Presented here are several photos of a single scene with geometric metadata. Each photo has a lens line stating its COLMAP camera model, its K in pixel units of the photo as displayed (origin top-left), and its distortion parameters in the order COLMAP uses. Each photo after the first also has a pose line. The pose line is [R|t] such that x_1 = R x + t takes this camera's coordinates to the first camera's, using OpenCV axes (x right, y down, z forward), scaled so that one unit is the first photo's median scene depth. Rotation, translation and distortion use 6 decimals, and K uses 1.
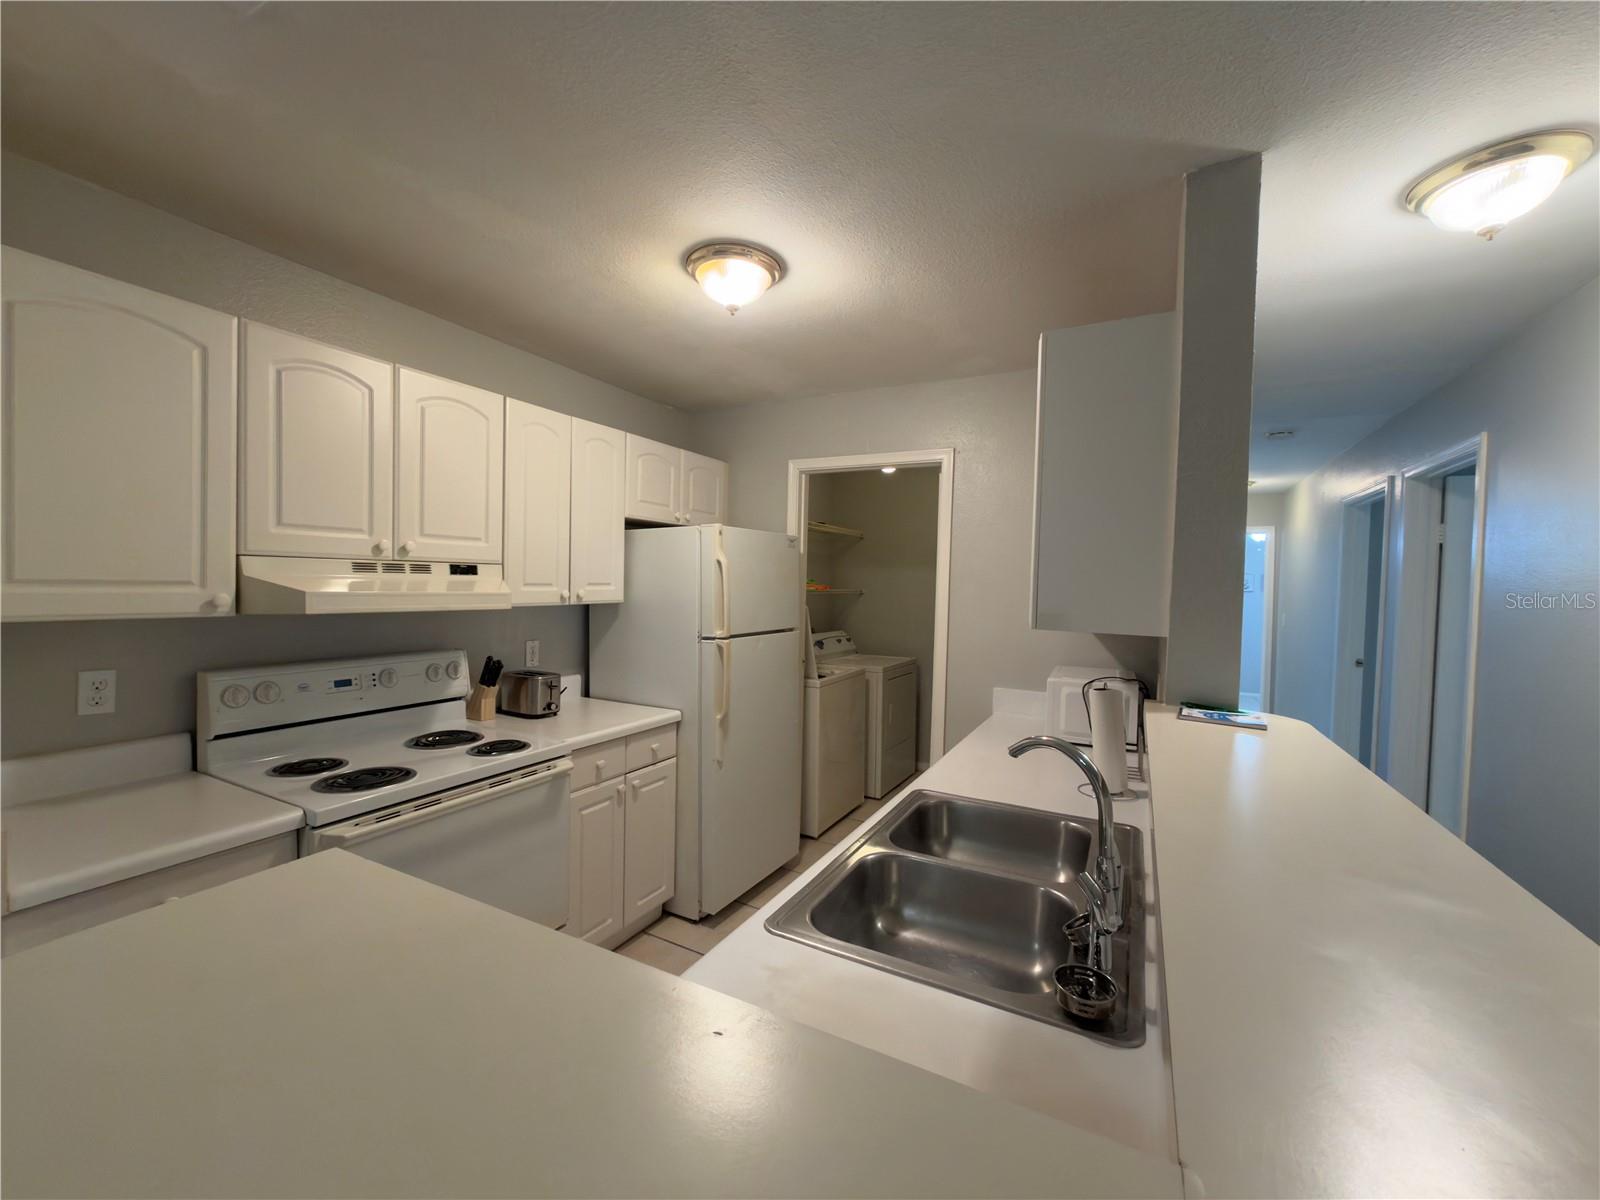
lens RADIAL K [[634.2, 0, 800.0], [0, 634.2, 600.0], [0, 0, 1]] dist [0.003471, -0.000007]
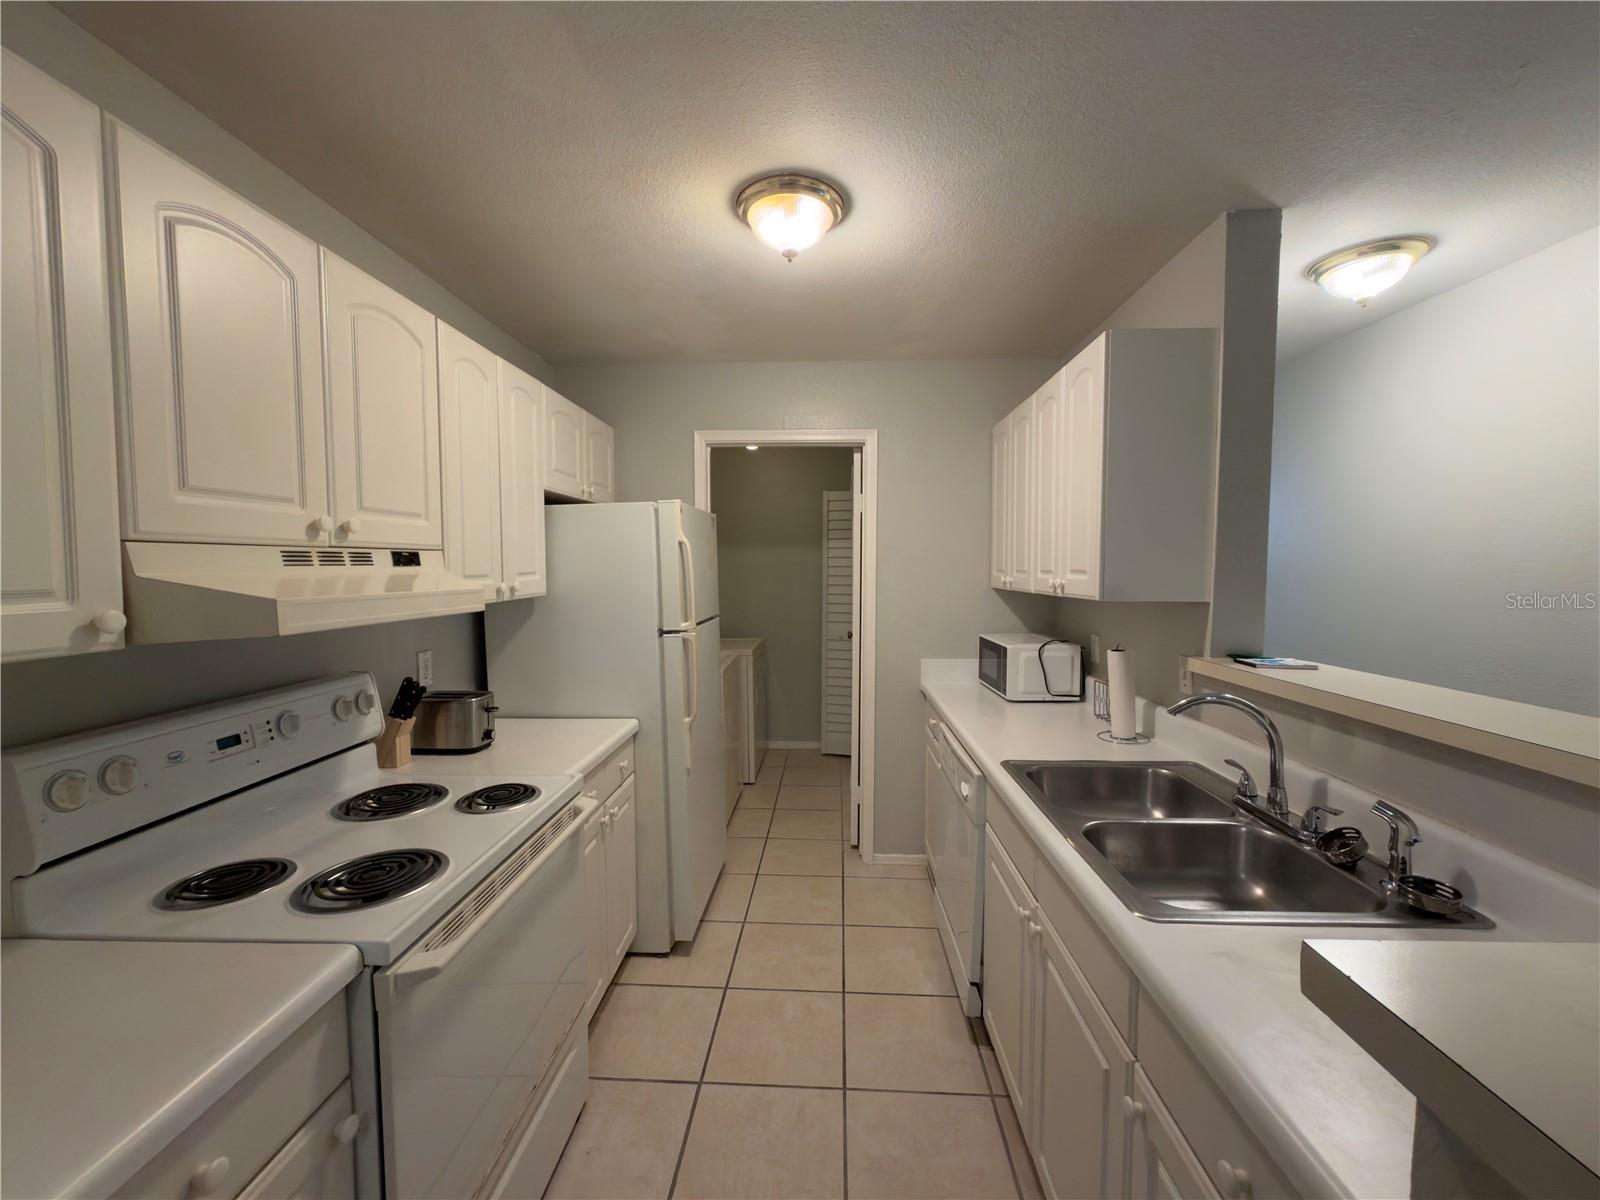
lens RADIAL K [[634.8, 0, 800.0], [0, 634.8, 600.0], [0, 0, 1]] dist [0.000316, -0.000068]
pose [[0.901189, -0.049183, 0.430626, -0.451039], [0.035723, 0.998589, 0.039293, -0.014251], [-0.431951, -0.020027, 0.901675, 0.176800]]
